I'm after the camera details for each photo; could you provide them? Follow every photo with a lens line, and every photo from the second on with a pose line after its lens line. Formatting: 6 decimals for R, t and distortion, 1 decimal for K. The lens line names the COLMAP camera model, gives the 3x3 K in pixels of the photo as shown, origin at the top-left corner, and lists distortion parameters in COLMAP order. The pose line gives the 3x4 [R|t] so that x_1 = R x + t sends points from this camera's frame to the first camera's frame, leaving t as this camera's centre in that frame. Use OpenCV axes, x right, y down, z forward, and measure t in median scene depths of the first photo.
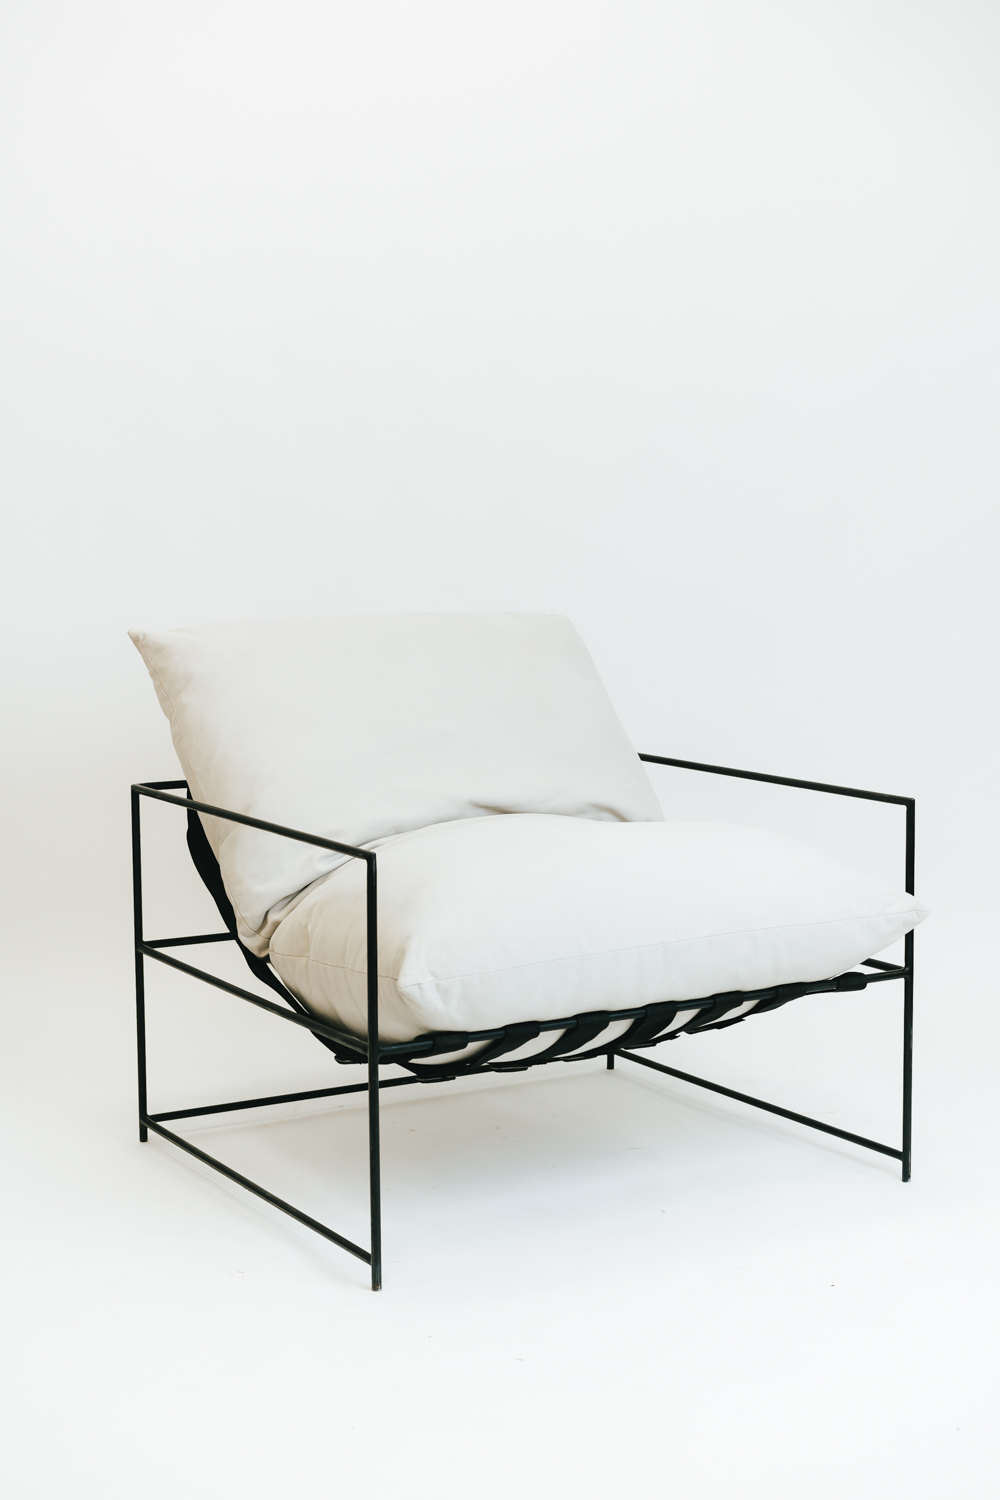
lens RADIAL K [[2283.9, 0, 500.0], [0, 2283.9, 750.0], [0, 0, 1]] dist [-0.000669, -0.002297]
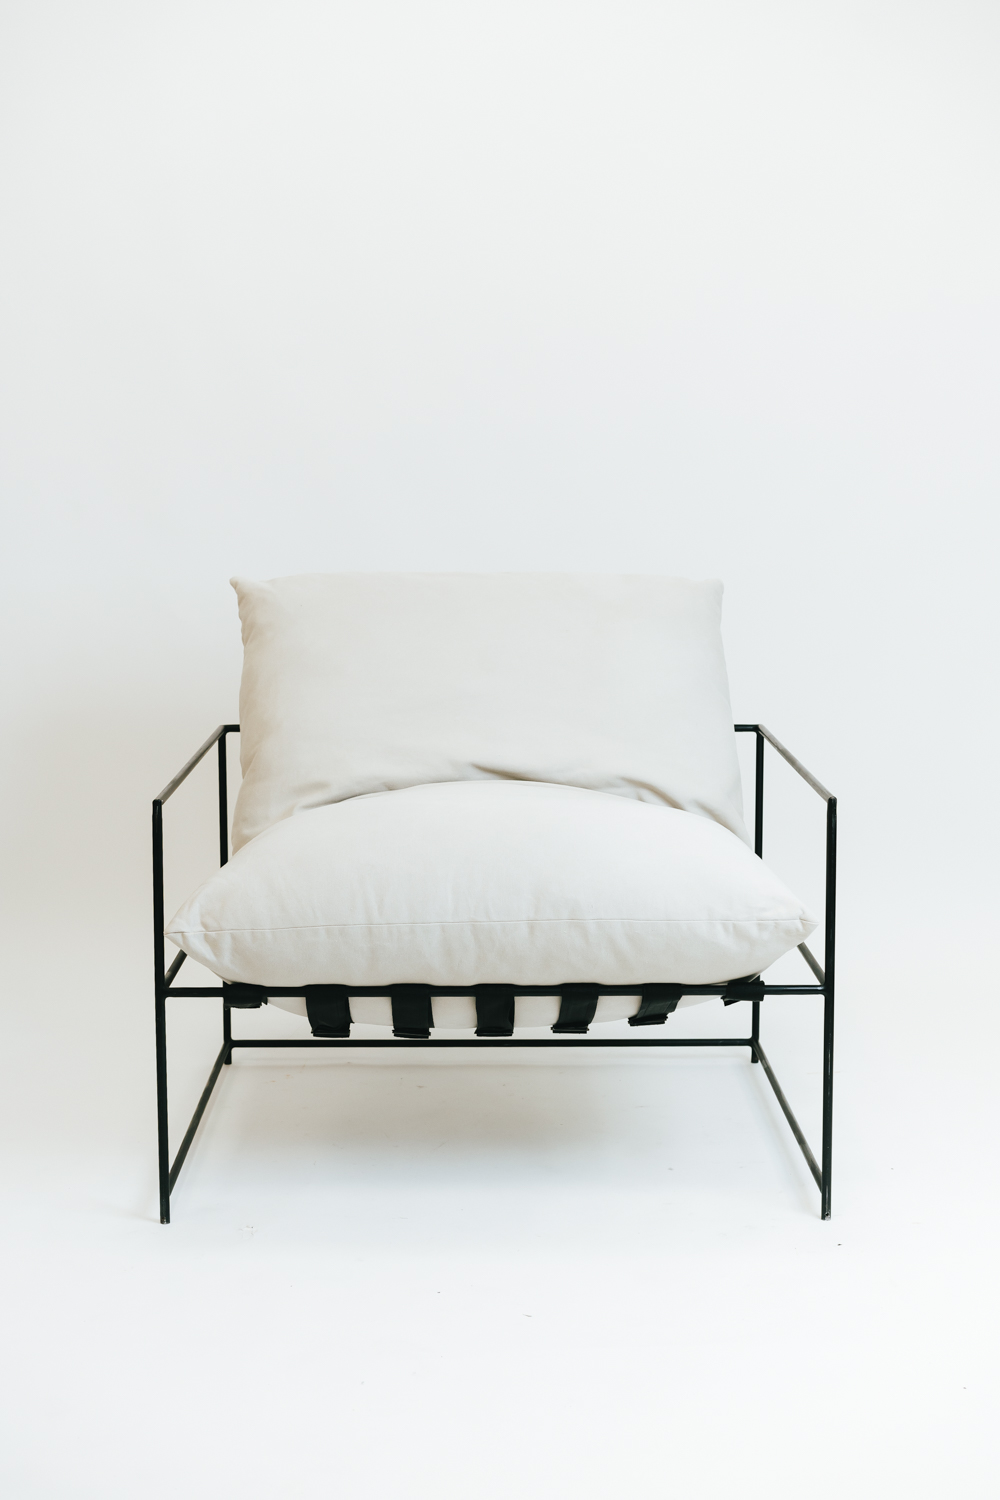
lens RADIAL K [[2283.9, 0, 500.0], [0, 2283.9, 750.0], [0, 0, 1]] dist [-0.000669, -0.002297]
pose [[0.863149, 0.069295, -0.500173, 0.512664], [-0.058791, 0.997594, 0.036753, -0.021366], [0.501516, -0.002317, 0.865145, 0.162941]]
